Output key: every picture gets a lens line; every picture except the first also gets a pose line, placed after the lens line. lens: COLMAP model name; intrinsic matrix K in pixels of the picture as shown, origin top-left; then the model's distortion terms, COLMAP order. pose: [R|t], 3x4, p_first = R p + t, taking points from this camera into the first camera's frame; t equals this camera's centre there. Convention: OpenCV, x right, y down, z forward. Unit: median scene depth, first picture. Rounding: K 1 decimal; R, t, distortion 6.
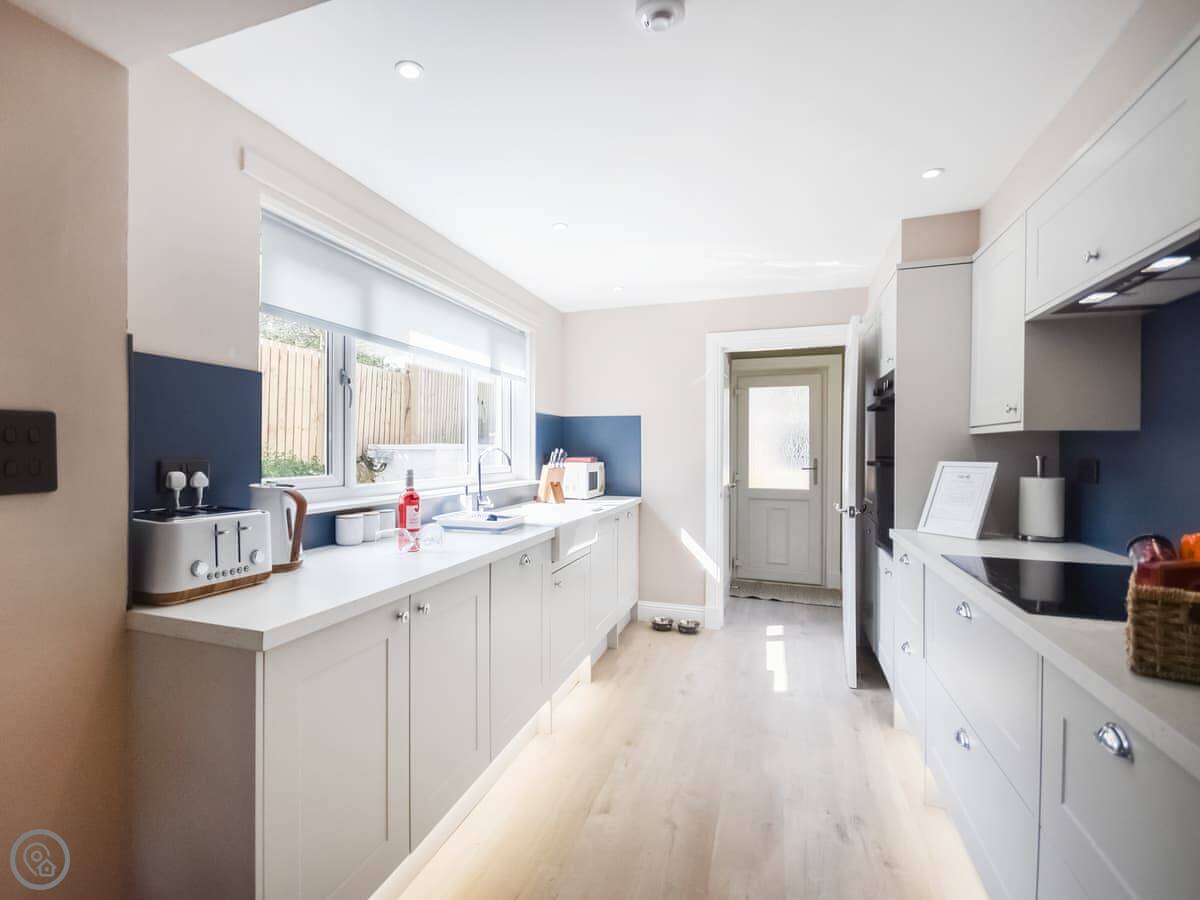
lens RADIAL K [[592.5, 0, 554.6], [0, 592.5, 450.1], [0, 0, 1]] dist [0.015632, -0.000825]
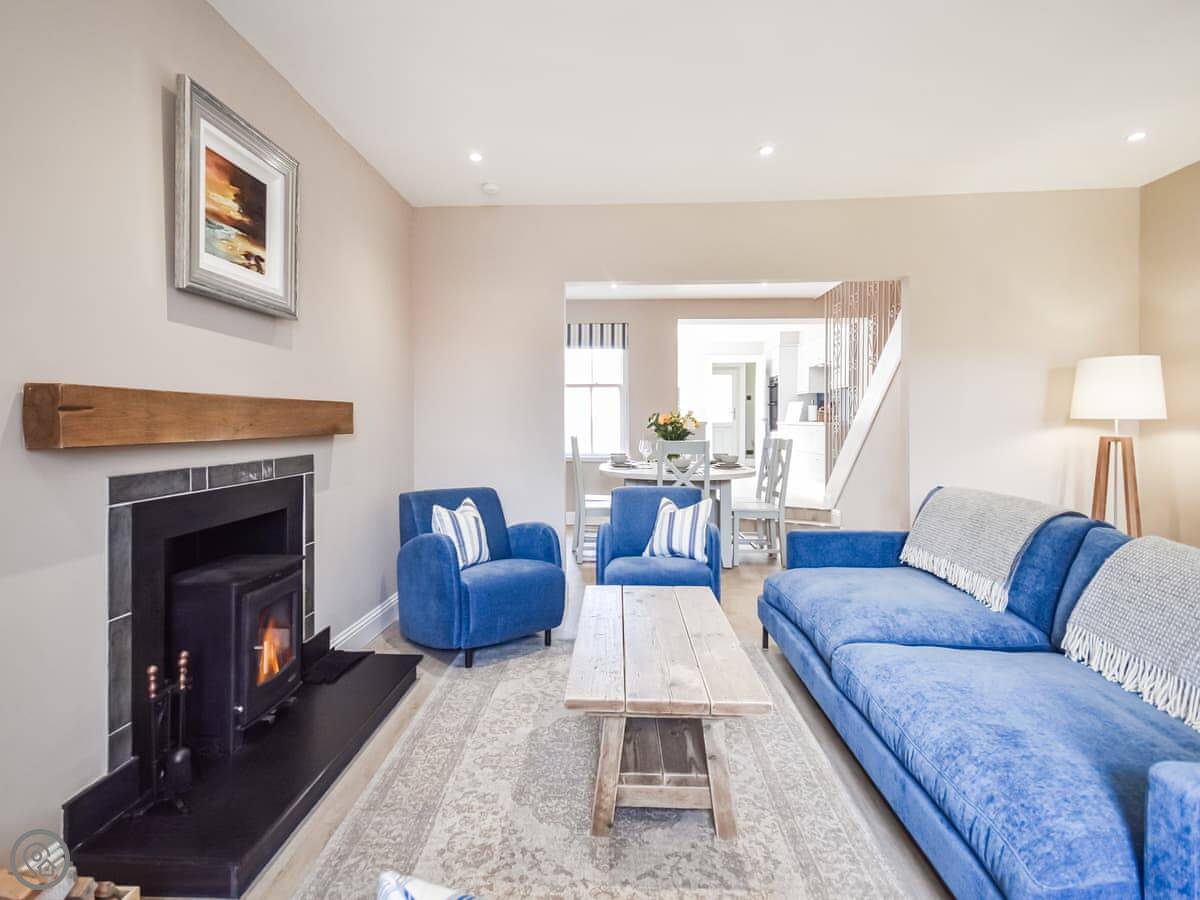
lens RADIAL K [[617.9, 0, 591.0], [0, 617.9, 428.9], [0, 0, 1]] dist [0.025373, 0.001067]
pose [[0.952680, -0.007369, 0.303885, -1.513656], [0.004072, 0.999926, 0.011482, 0.124684], [-0.303947, -0.009701, 0.952640, -2.036769]]
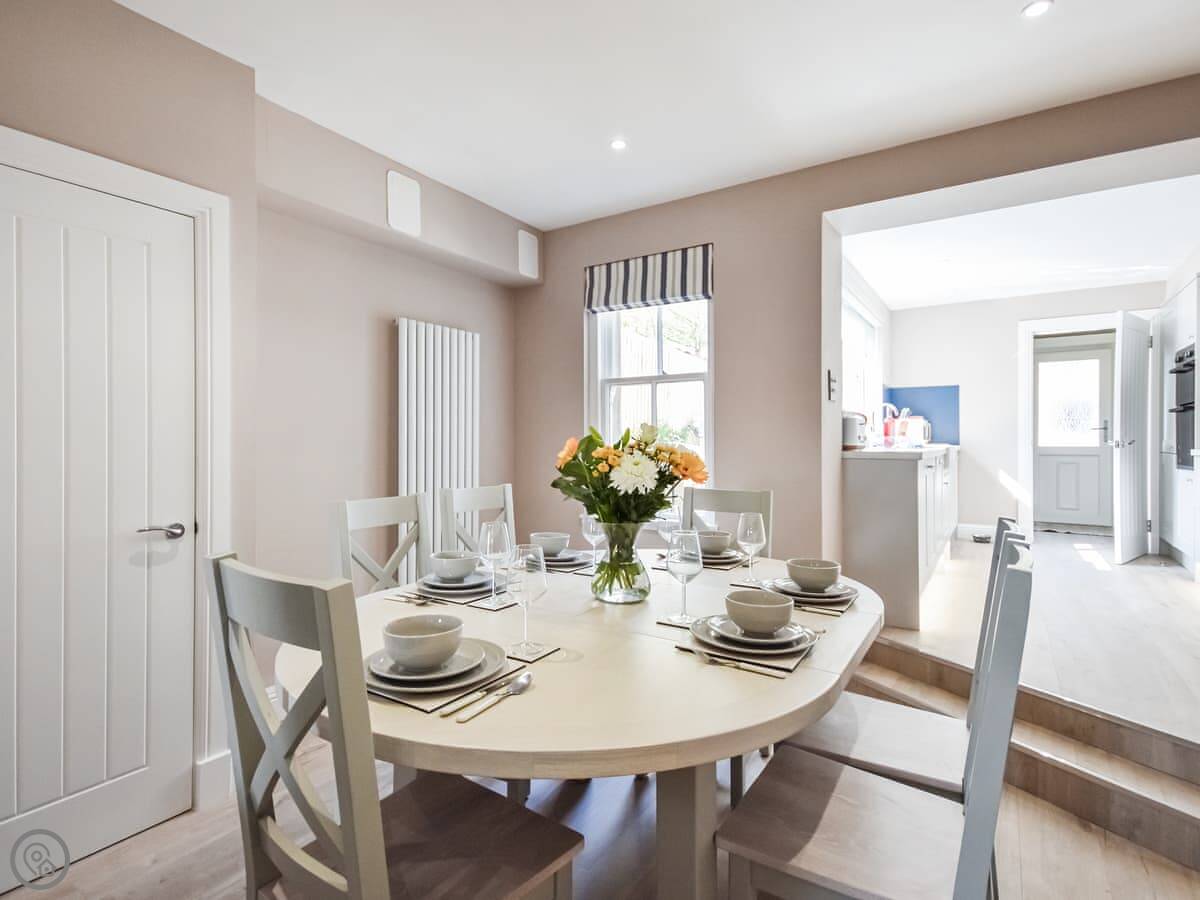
lens RADIAL K [[617.9, 0, 601.8], [0, 617.9, 440.8], [0, 0, 1]] dist [0.025373, 0.001067]
pose [[0.976902, -0.003809, -0.213653, -0.542719], [0.003747, 0.999993, -0.000694, 0.104114], [0.213654, -0.000122, 0.976909, -0.865950]]
